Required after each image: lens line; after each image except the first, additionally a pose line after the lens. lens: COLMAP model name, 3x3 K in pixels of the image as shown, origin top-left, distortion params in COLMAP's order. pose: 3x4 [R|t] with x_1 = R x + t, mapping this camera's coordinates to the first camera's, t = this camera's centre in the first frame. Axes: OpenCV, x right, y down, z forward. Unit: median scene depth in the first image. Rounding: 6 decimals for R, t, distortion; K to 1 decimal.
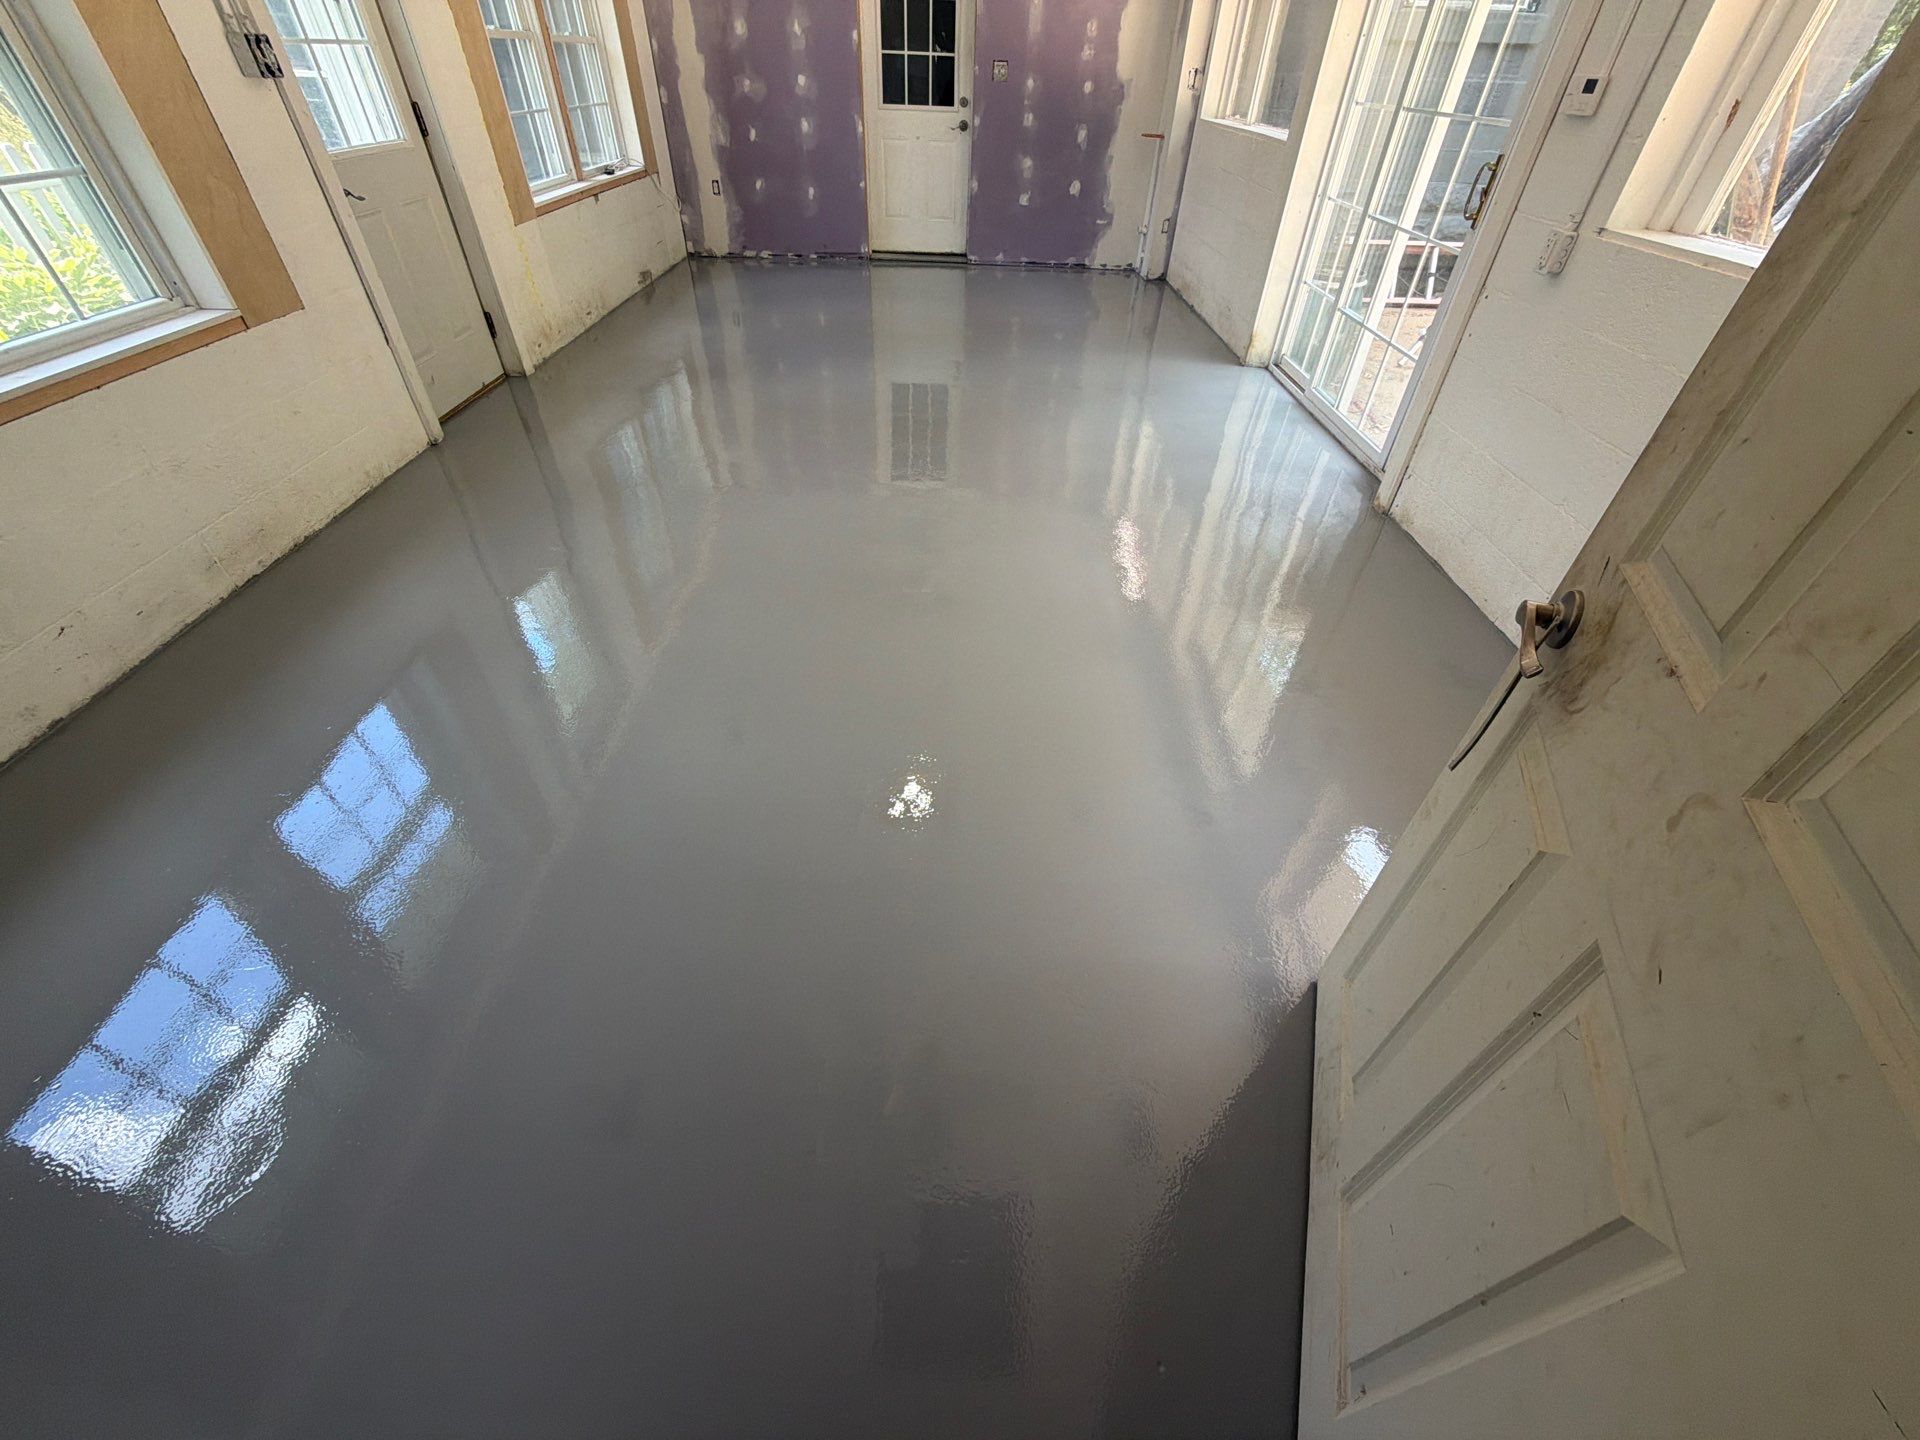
lens RADIAL K [[760.7, 0, 962.9], [0, 760.7, 710.8], [0, 0, 1]] dist [-0.000114, -0.000068]
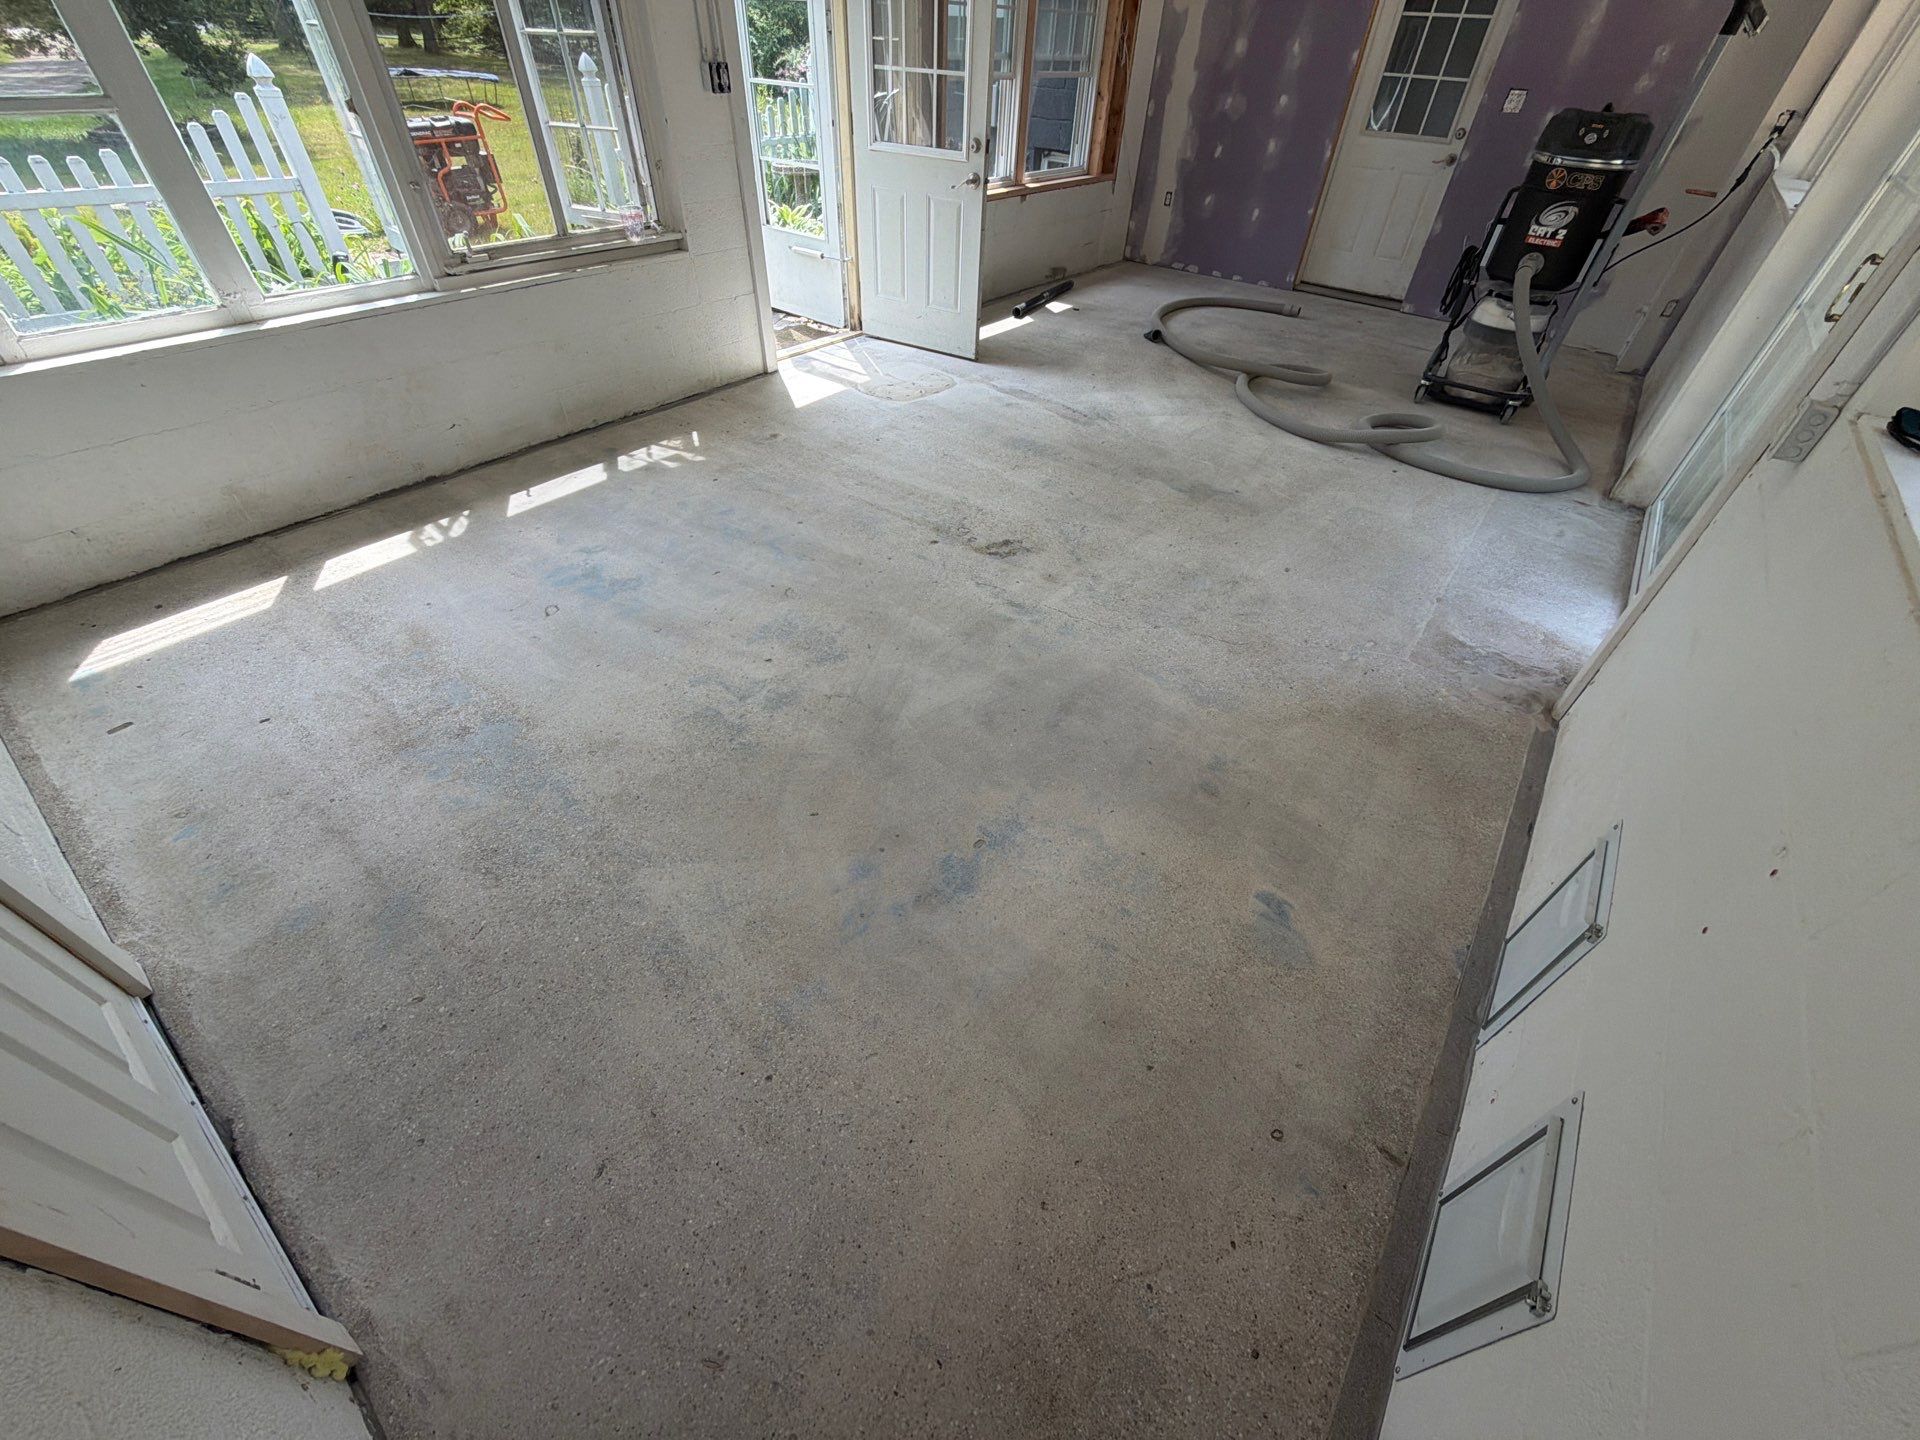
lens RADIAL K [[760.7, 0, 963.8], [0, 760.7, 712.0], [0, 0, 1]] dist [-0.000114, -0.000068]
pose [[0.793077, 0.408385, -0.451942, 0.234639], [-0.408438, 0.906976, 0.102828, -0.056489], [0.451894, 0.103040, 0.886101, 0.036700]]
